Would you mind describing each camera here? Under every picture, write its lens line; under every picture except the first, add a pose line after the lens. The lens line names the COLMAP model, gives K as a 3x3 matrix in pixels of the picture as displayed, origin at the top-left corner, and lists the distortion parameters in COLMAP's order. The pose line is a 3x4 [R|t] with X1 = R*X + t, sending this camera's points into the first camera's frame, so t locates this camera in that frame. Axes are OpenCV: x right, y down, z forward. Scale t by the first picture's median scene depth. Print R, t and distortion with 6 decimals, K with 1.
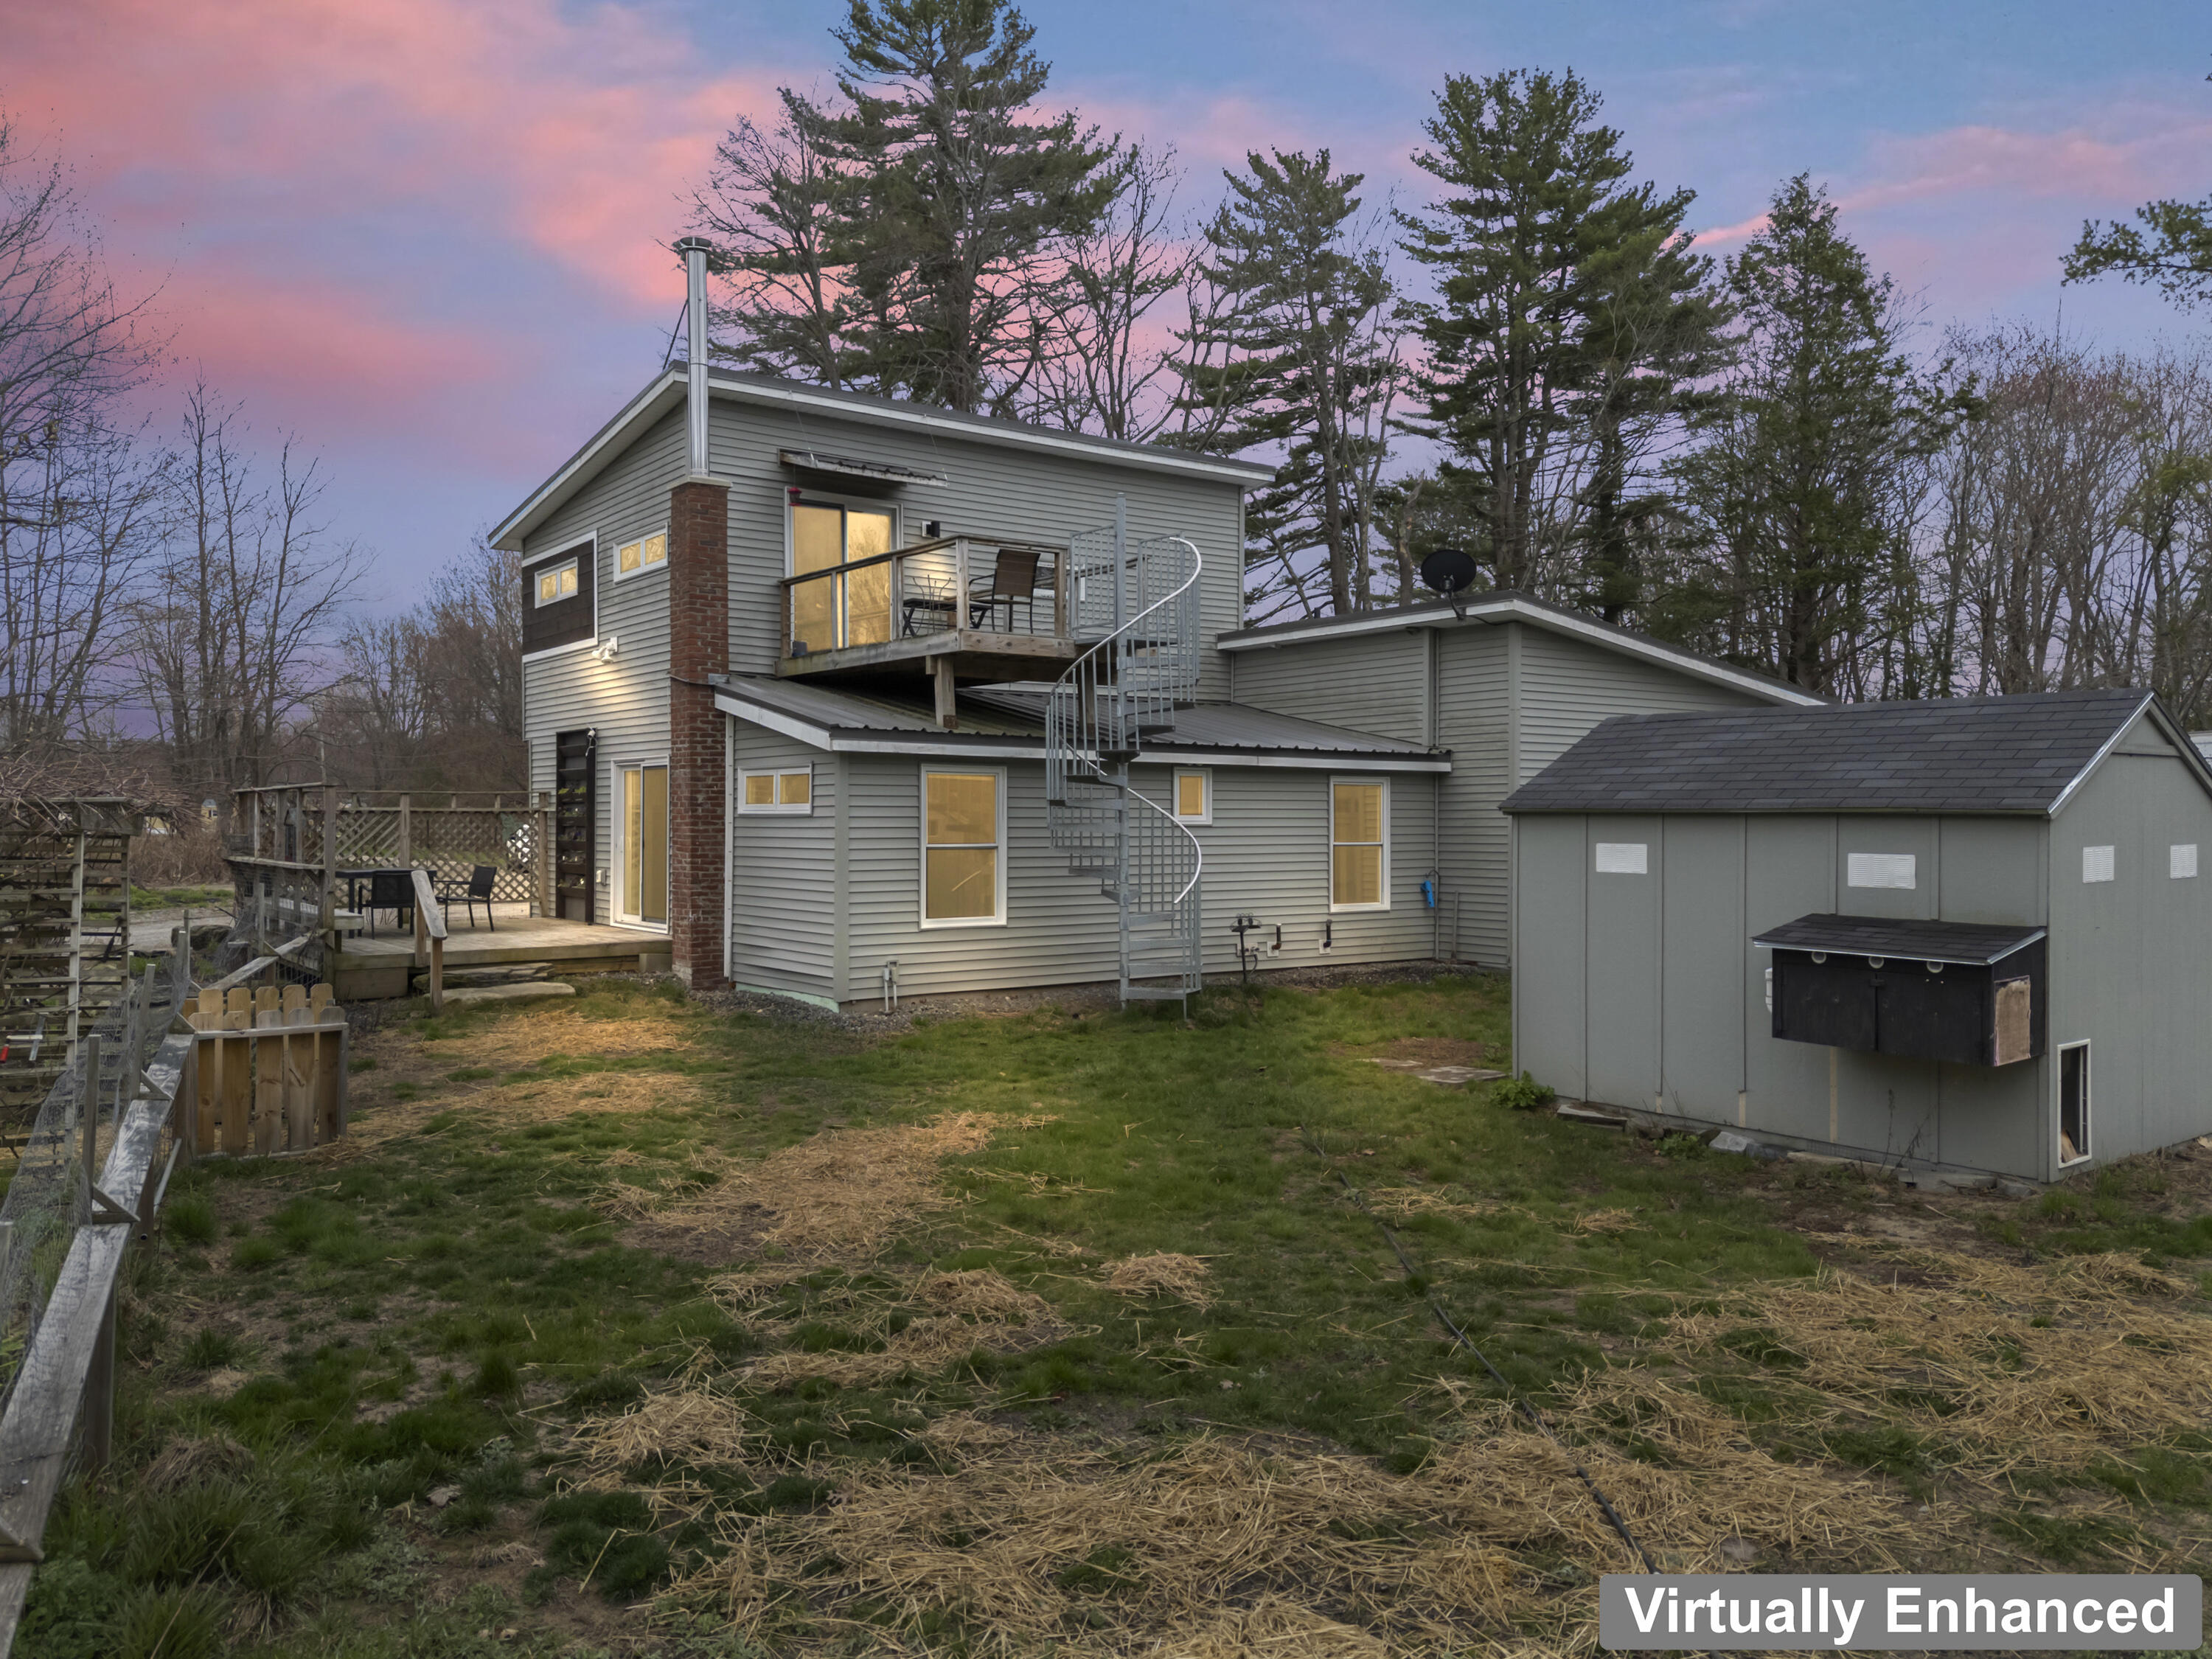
lens RADIAL K [[1623.9, 0, 1093.9], [0, 1623.9, 789.8], [0, 0, 1]] dist [0.081502, -0.051302]
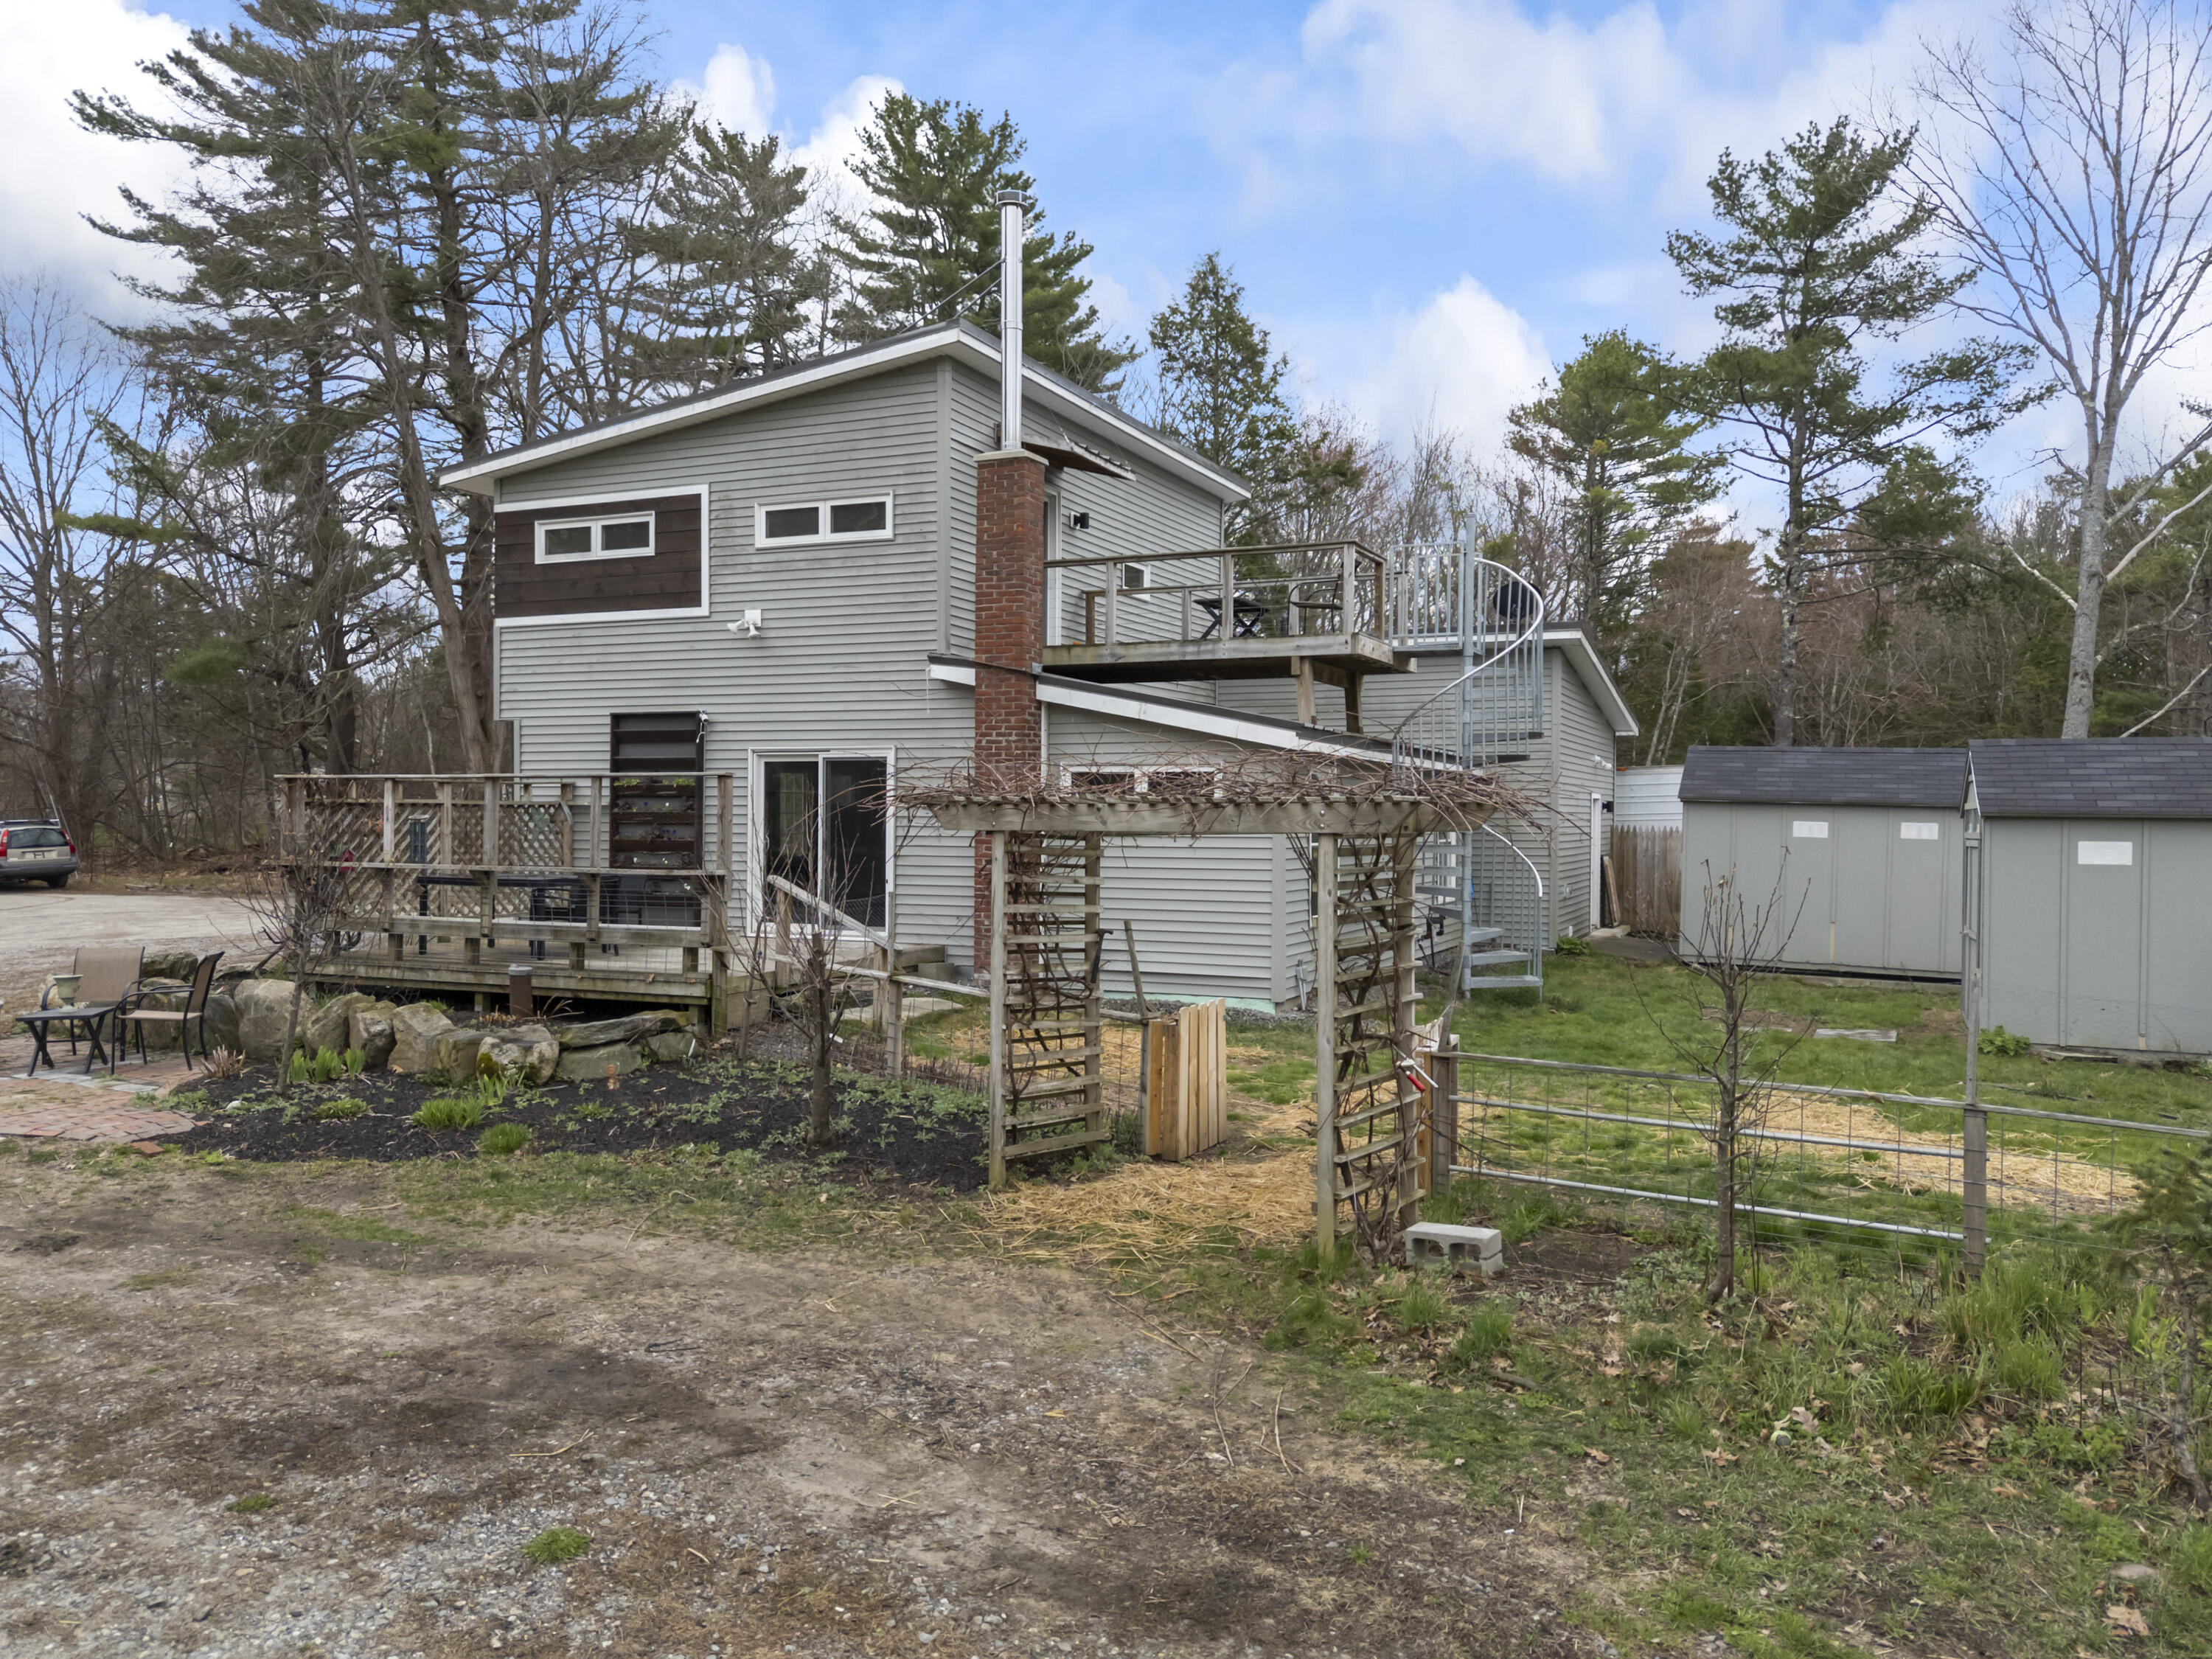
lens RADIAL K [[1623.9, 0, 1093.9], [0, 1623.9, 789.8], [0, 0, 1]] dist [0.081502, -0.051302]
pose [[0.881150, 0.012433, 0.472673, -0.150562], [-0.013553, 0.999908, -0.001035, 0.000733], [-0.472642, -0.005494, 0.881237, 0.036037]]
